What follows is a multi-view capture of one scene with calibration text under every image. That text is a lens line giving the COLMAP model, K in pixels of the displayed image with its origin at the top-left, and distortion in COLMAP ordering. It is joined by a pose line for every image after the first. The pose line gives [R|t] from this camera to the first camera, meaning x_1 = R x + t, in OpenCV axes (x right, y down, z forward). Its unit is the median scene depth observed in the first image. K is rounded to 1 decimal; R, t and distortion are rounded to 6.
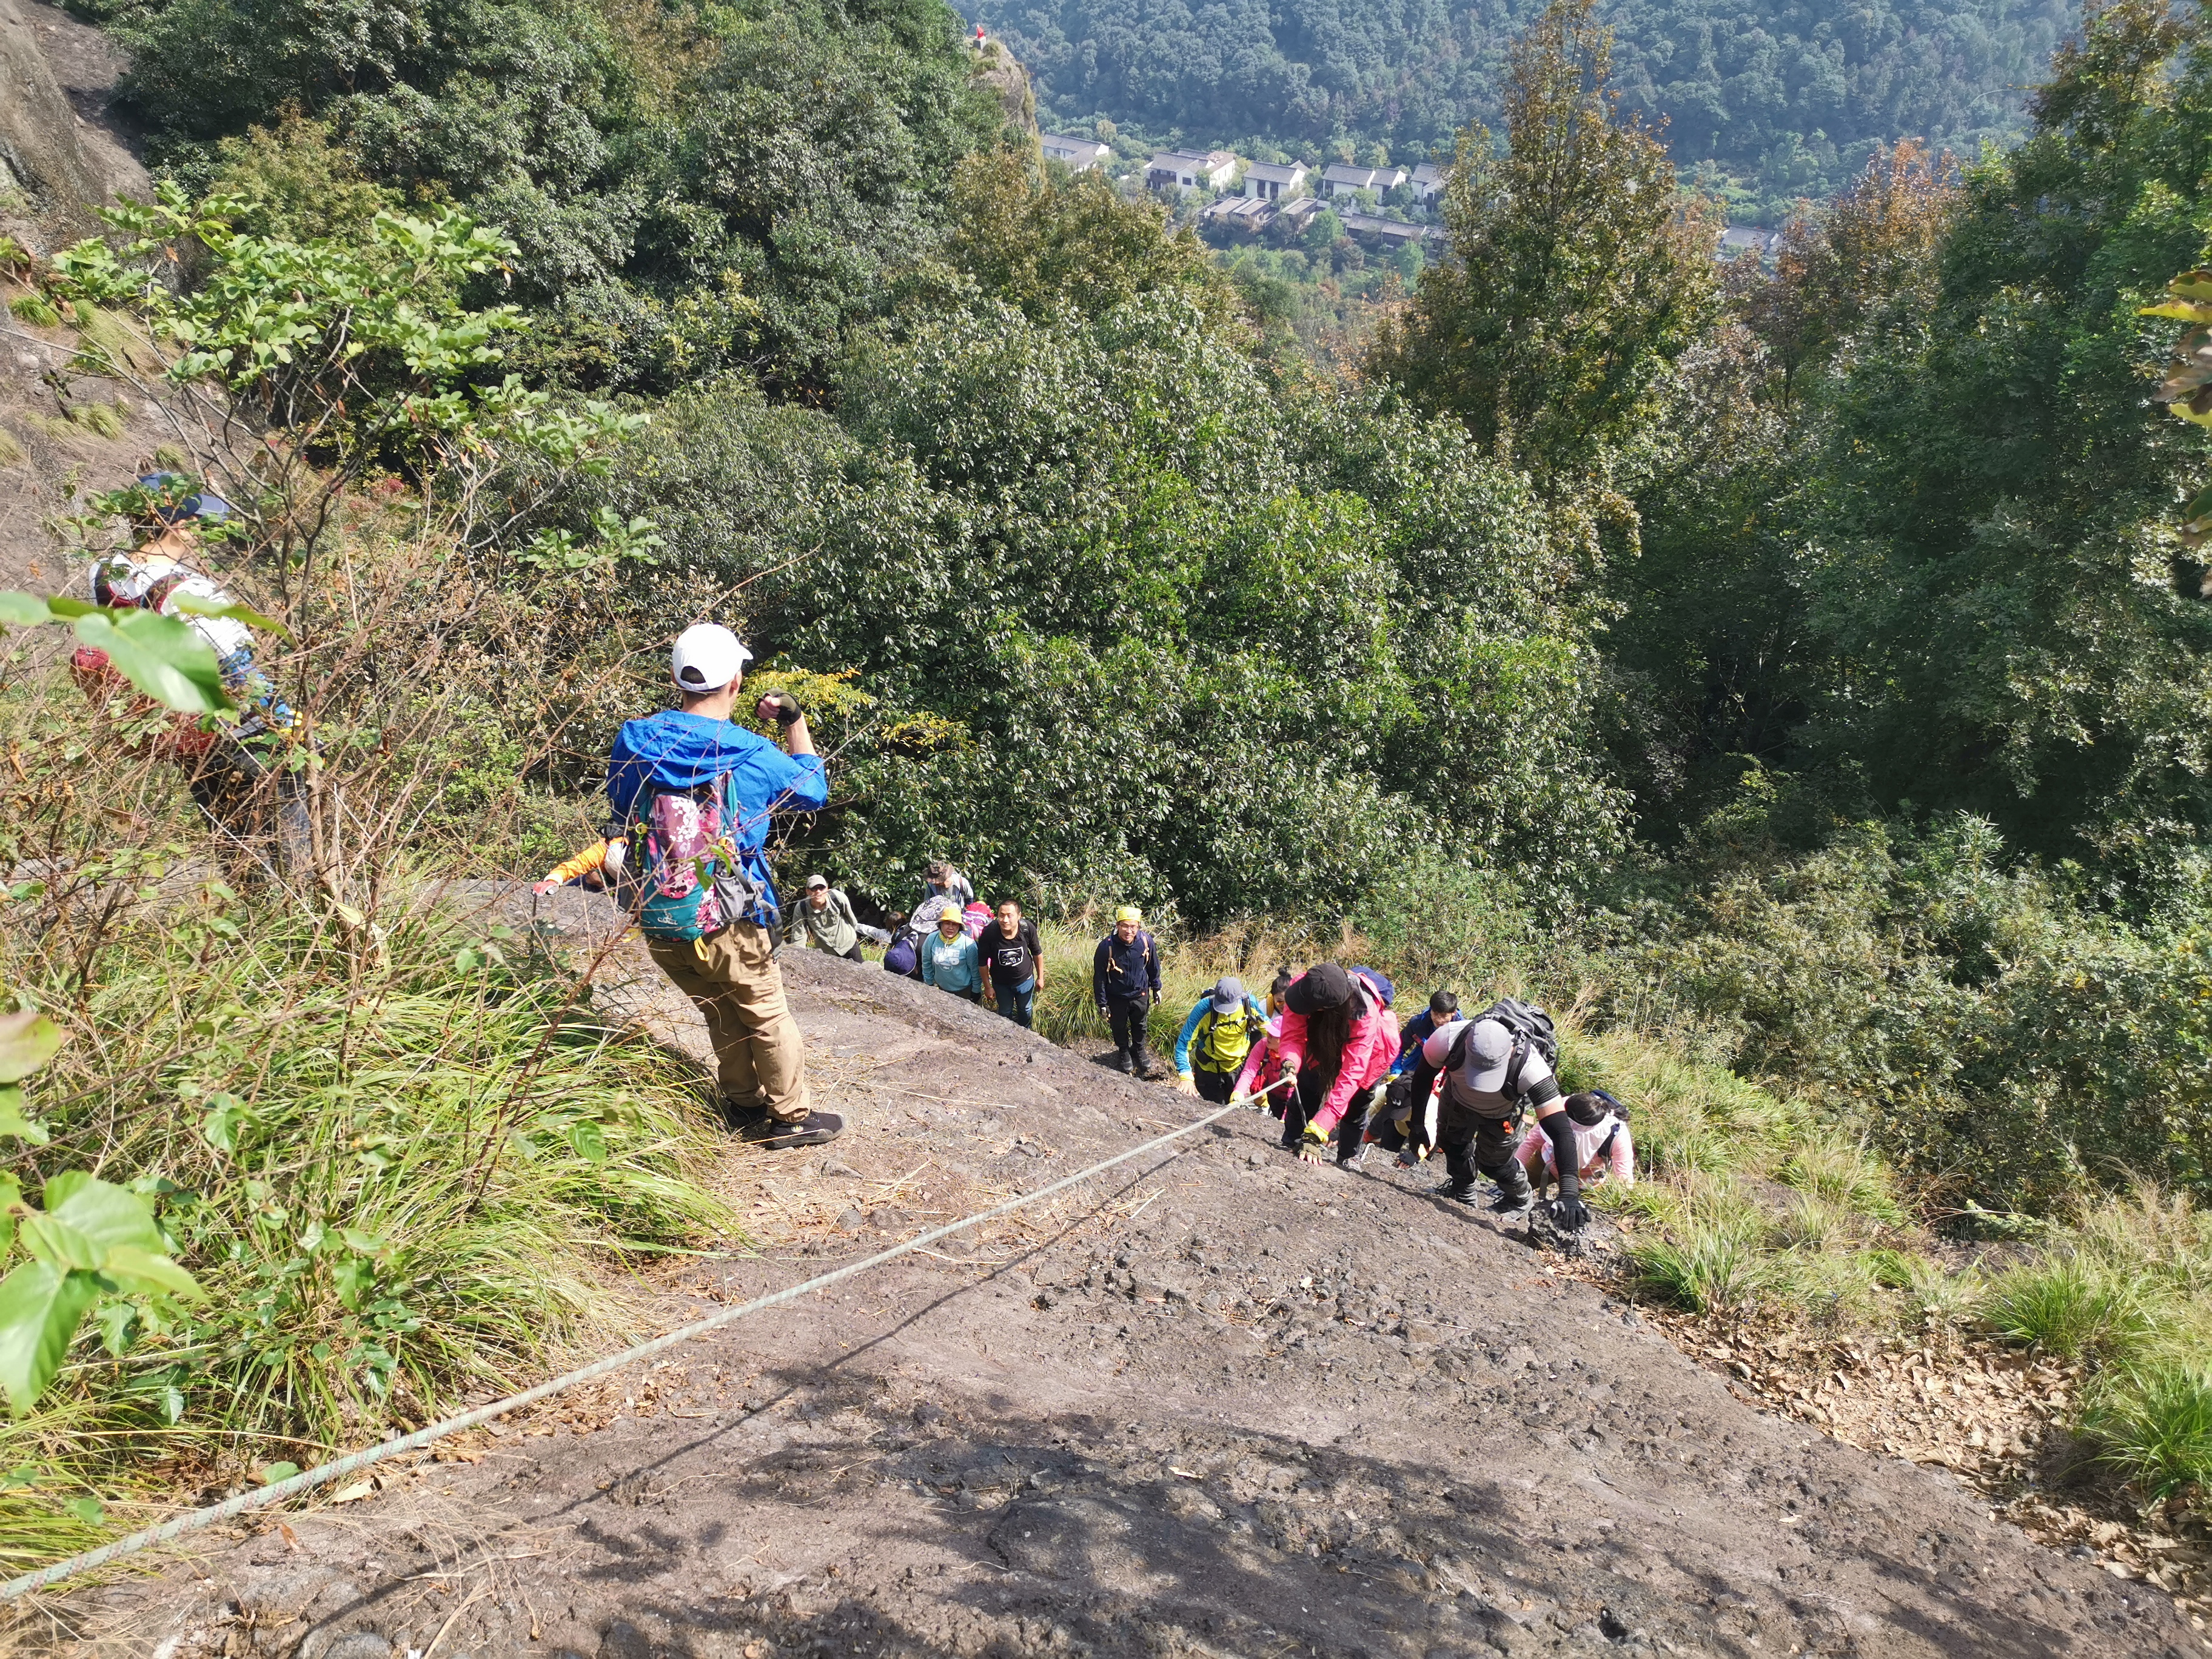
lens RADIAL K [[1744.4, 0, 1093.6], [0, 1744.4, 837.2], [0, 0, 1]] dist [0.067930, -0.001979]
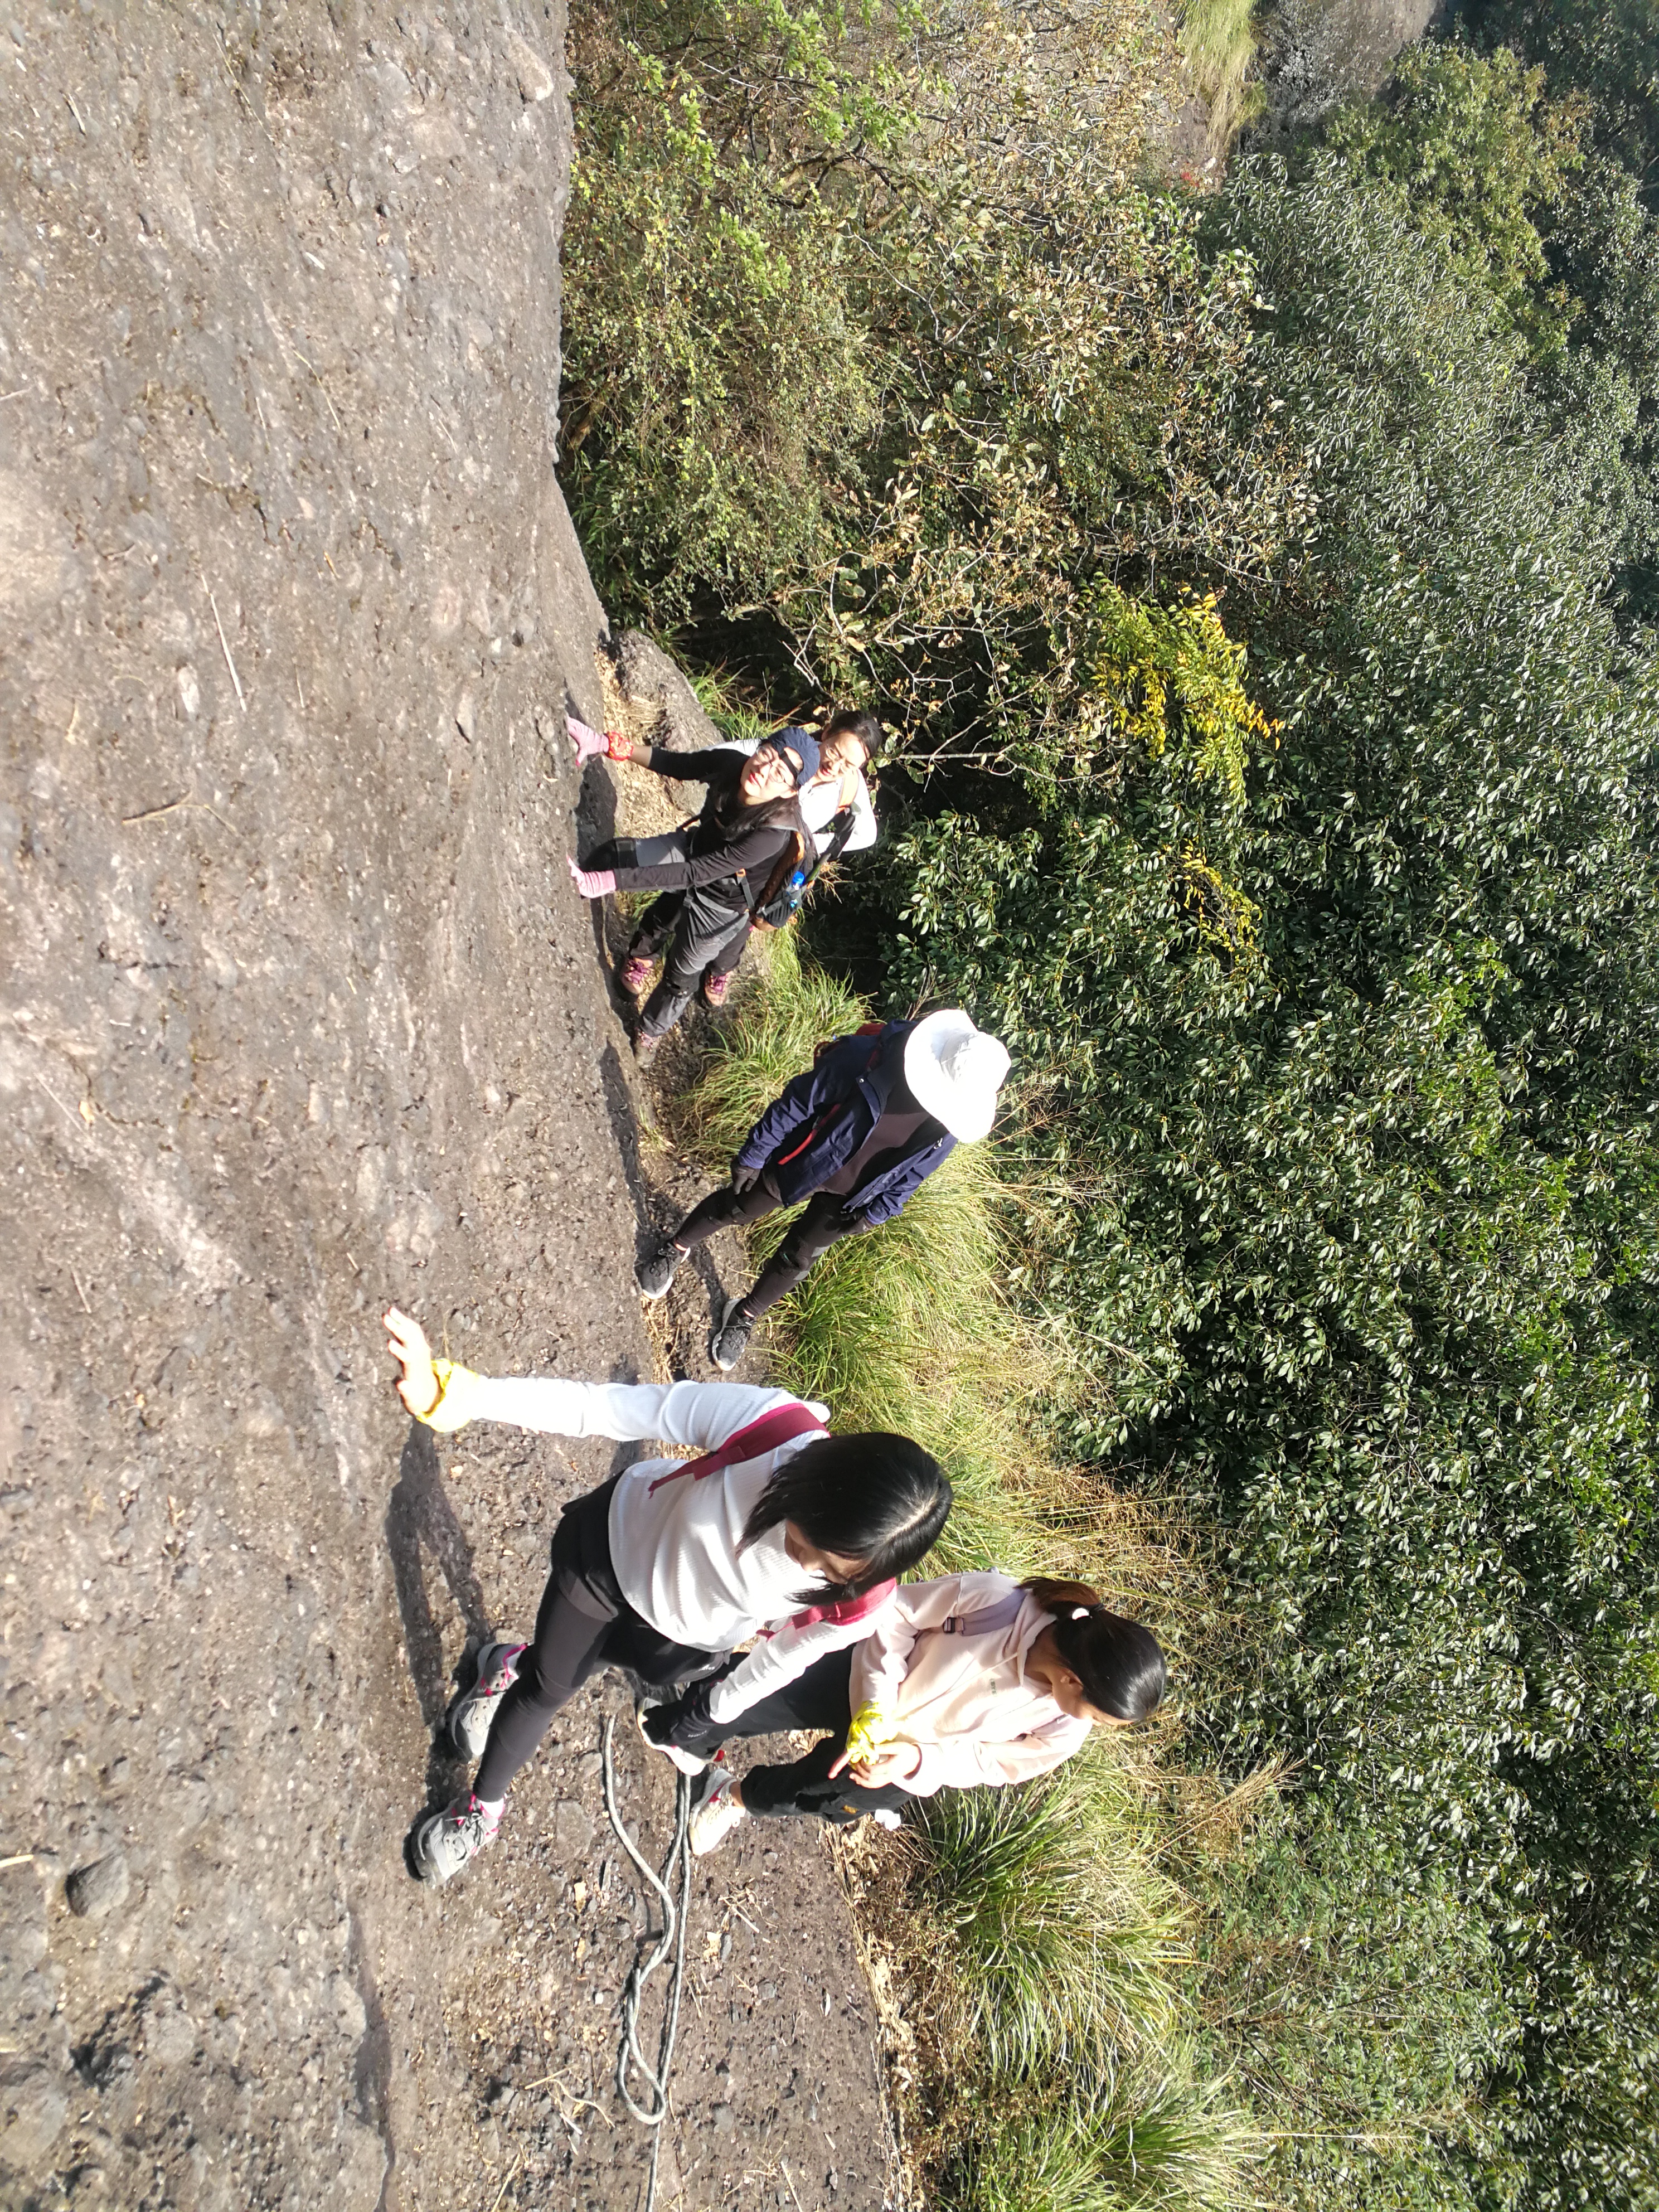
lens RADIAL K [[1731.4, 0, 833.7], [0, 1731.4, 1106.9], [0, 0, 1]] dist [0.012022, -0.005102]
pose [[0.363854, 0.887230, -0.283607, 0.067155], [-0.916859, 0.394839, 0.058919, 0.044803], [0.164254, 0.238590, 0.957129, 0.449863]]
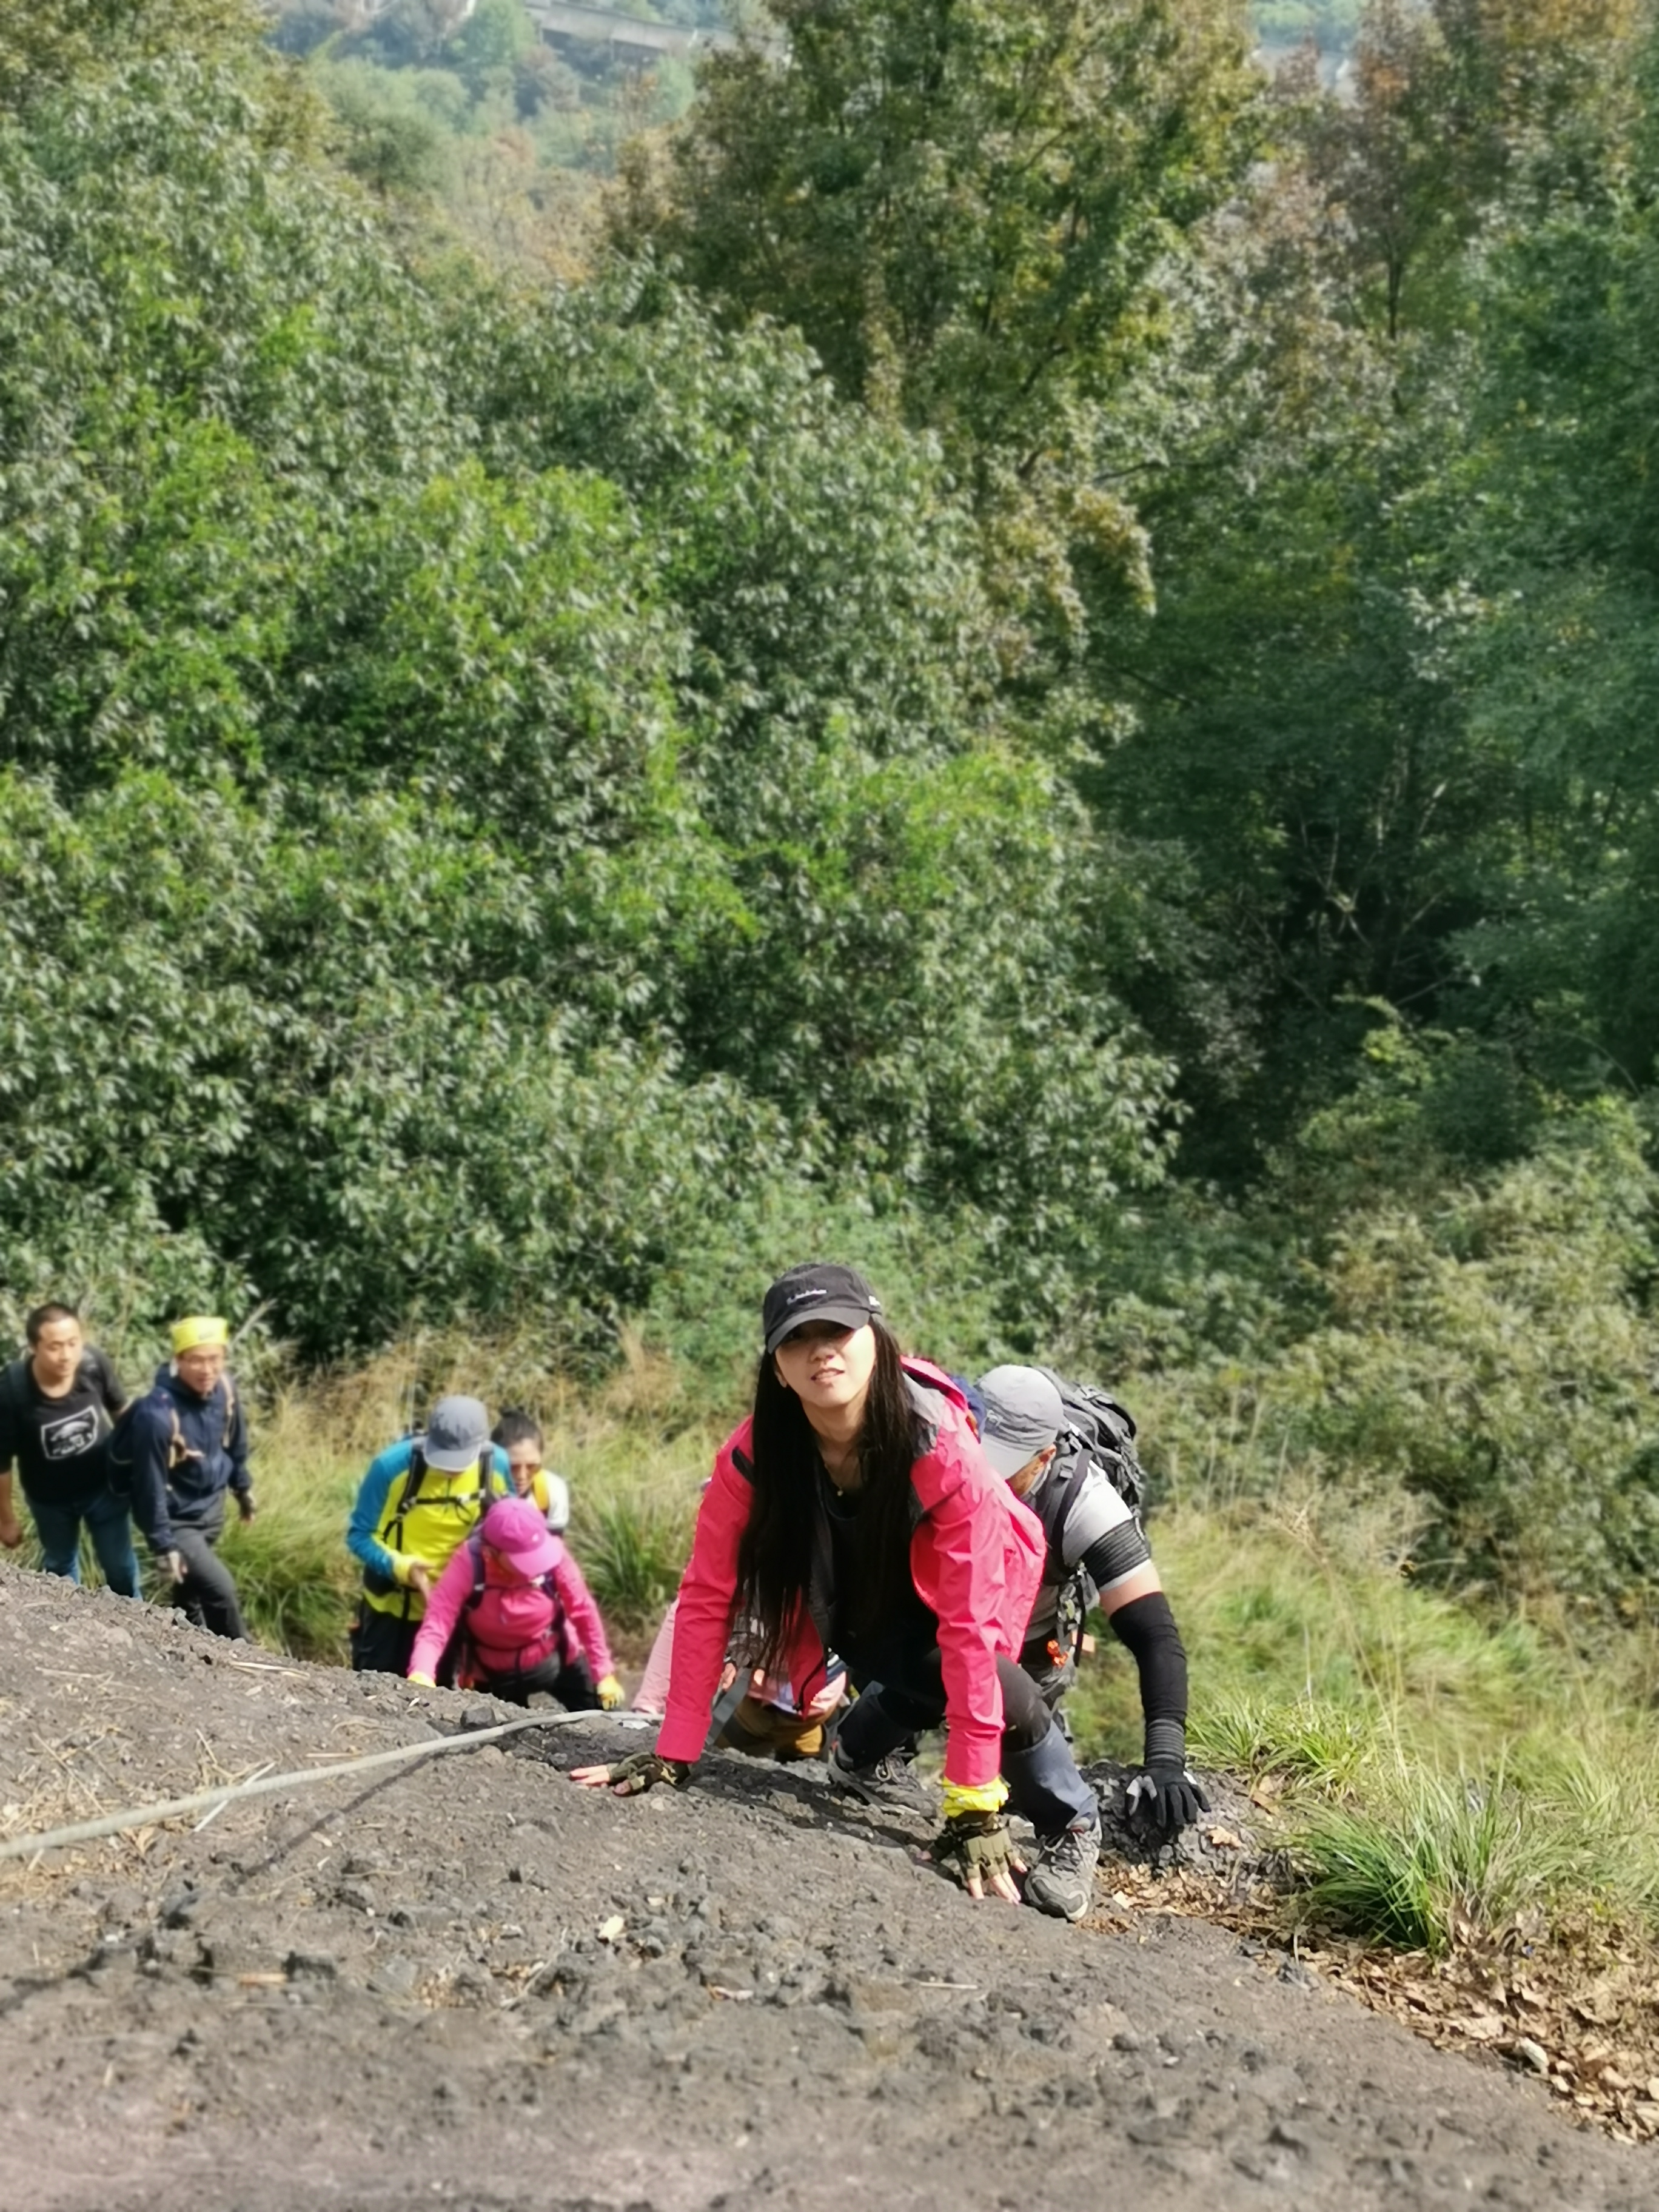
lens RADIAL K [[3531.7, 0, 845.1], [0, 3531.7, 1099.5], [0, 0, 1]] dist [0.072677, 0.000000]
pose [[0.976360, -0.045363, 0.211336, 0.000272], [0.055203, 0.997637, -0.040892, 0.023133], [-0.208982, 0.051591, 0.976558, 0.030941]]
